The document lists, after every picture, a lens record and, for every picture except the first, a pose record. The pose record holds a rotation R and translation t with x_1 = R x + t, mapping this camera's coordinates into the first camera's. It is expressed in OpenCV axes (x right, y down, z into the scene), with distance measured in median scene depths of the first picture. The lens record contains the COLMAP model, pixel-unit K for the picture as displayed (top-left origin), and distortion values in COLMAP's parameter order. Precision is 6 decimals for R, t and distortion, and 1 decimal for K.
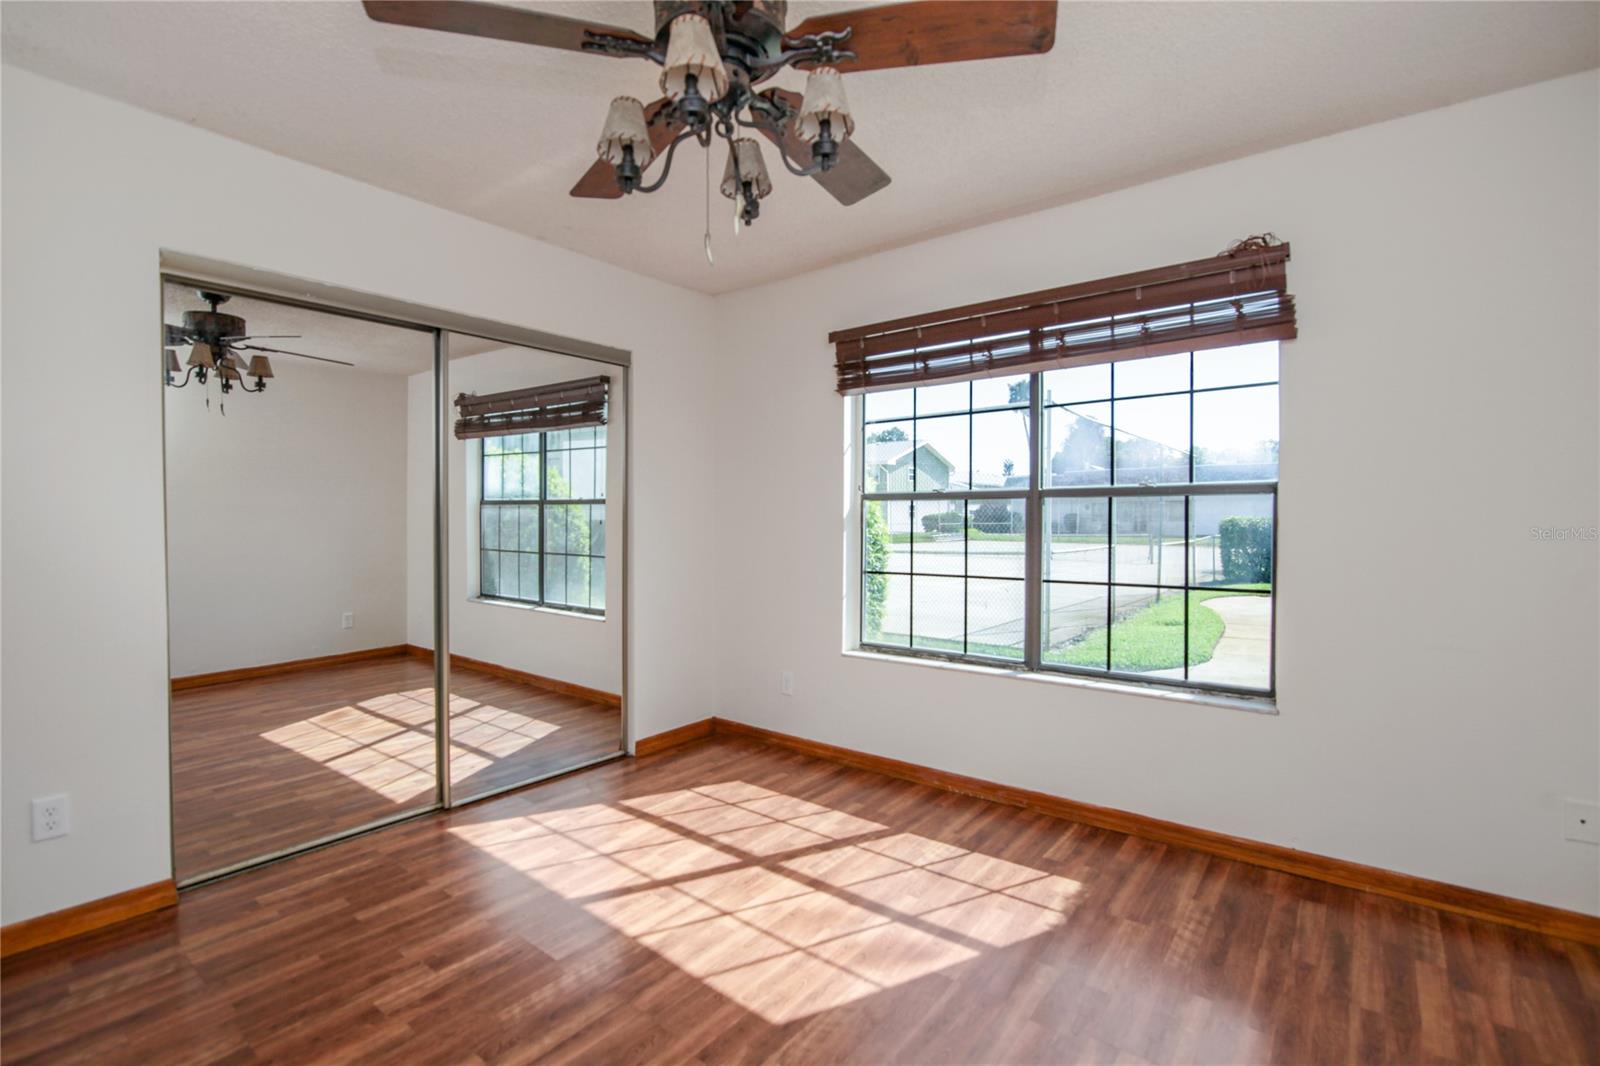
lens RADIAL K [[743.1, 0, 790.9], [0, 743.1, 527.2], [0, 0, 1]] dist [-0.018574, 0.000493]
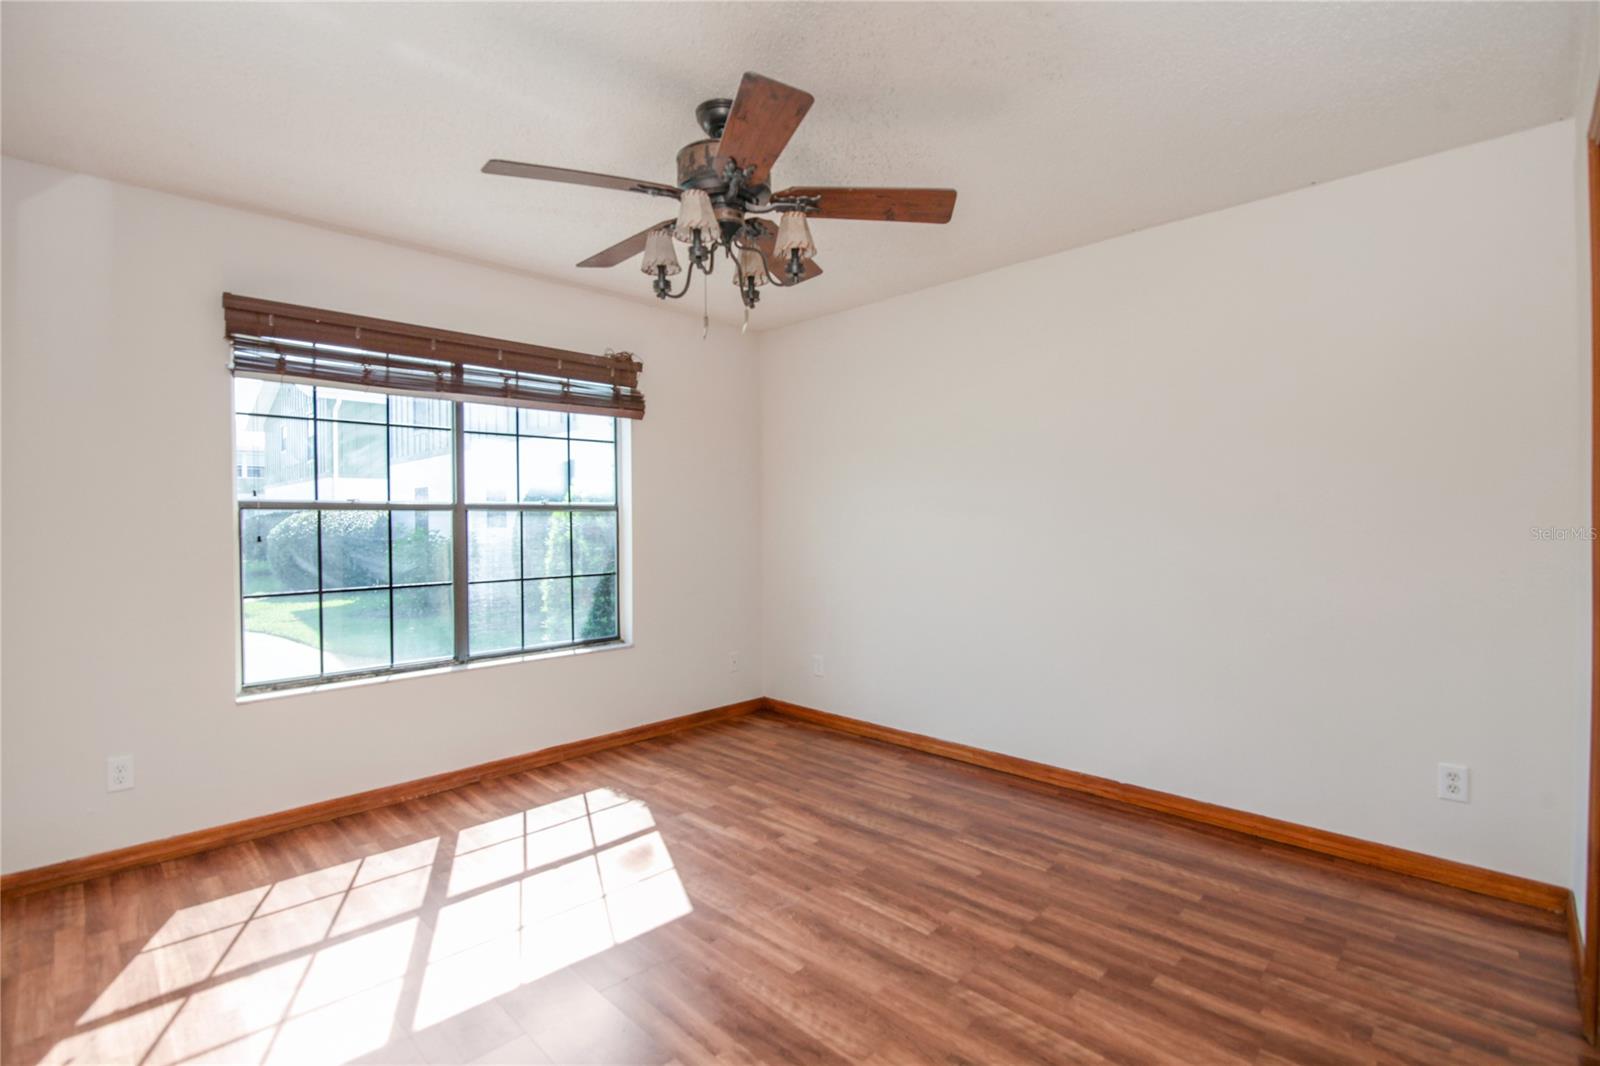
lens RADIAL K [[743.1, 0, 788.4], [0, 743.1, 528.1], [0, 0, 1]] dist [-0.018574, 0.000493]
pose [[0.106823, -0.012641, 0.994198, -0.831364], [0.018192, 0.999777, 0.010757, -0.018676], [-0.994112, 0.016938, 0.107029, 0.421191]]
